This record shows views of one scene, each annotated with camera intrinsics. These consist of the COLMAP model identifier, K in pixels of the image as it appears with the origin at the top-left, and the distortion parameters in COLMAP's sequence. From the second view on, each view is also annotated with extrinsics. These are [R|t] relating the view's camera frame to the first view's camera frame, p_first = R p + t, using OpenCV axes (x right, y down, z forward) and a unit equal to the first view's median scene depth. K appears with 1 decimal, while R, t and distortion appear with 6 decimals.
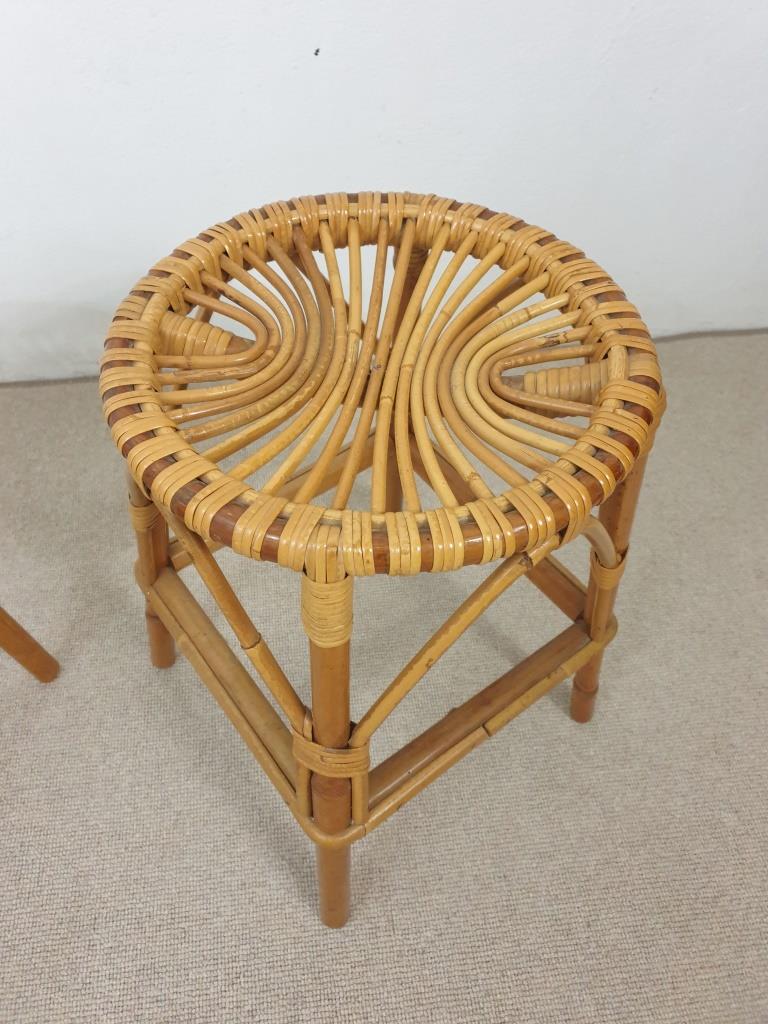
lens RADIAL K [[823.4, 0, 381.2], [0, 823.4, 516.6], [0, 0, 1]] dist [0.019797, 0.000727]
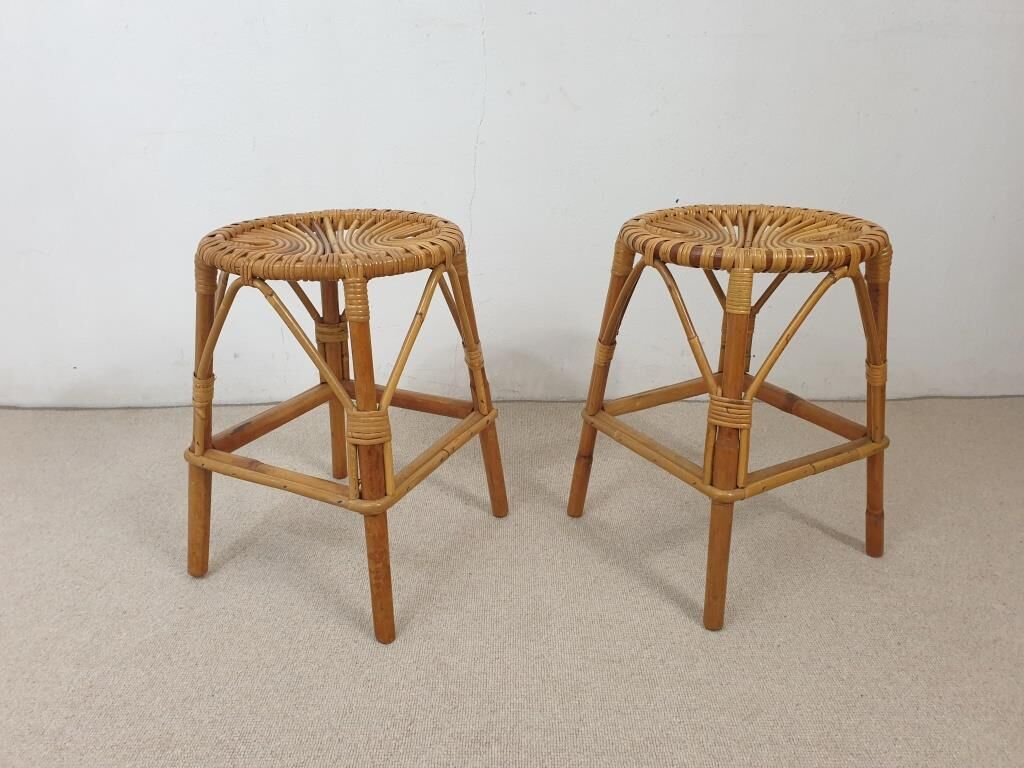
lens RADIAL K [[833.8, 0, 512.0], [0, 833.8, 384.0], [0, 0, 1]] dist [0.022191, 0.011765]
pose [[0.990941, 0.018601, -0.133003, -0.220581], [-0.083053, 0.863151, -0.498069, 0.889272], [0.105537, 0.504604, 0.856876, -0.516233]]
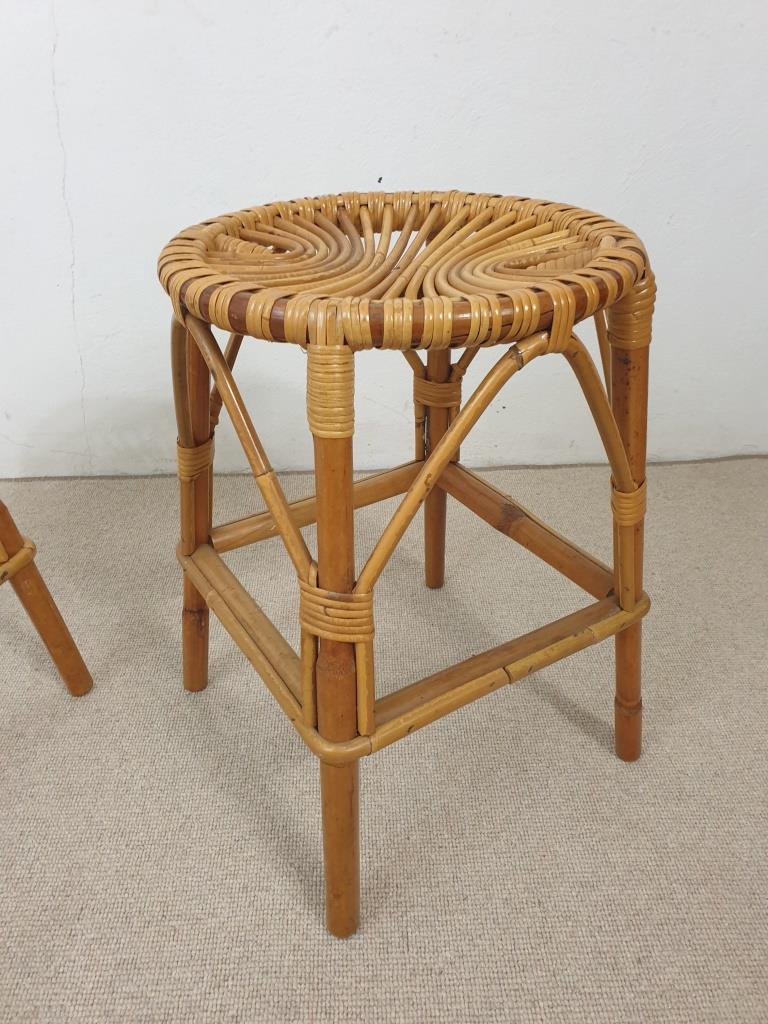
lens RADIAL K [[823.4, 0, 381.2], [0, 823.4, 516.6], [0, 0, 1]] dist [0.019797, 0.000727]
pose [[0.994469, 0.017975, -0.103482, 0.069605], [-0.052080, 0.939987, -0.337212, 0.372440], [0.091211, 0.340737, 0.935724, 0.030214]]
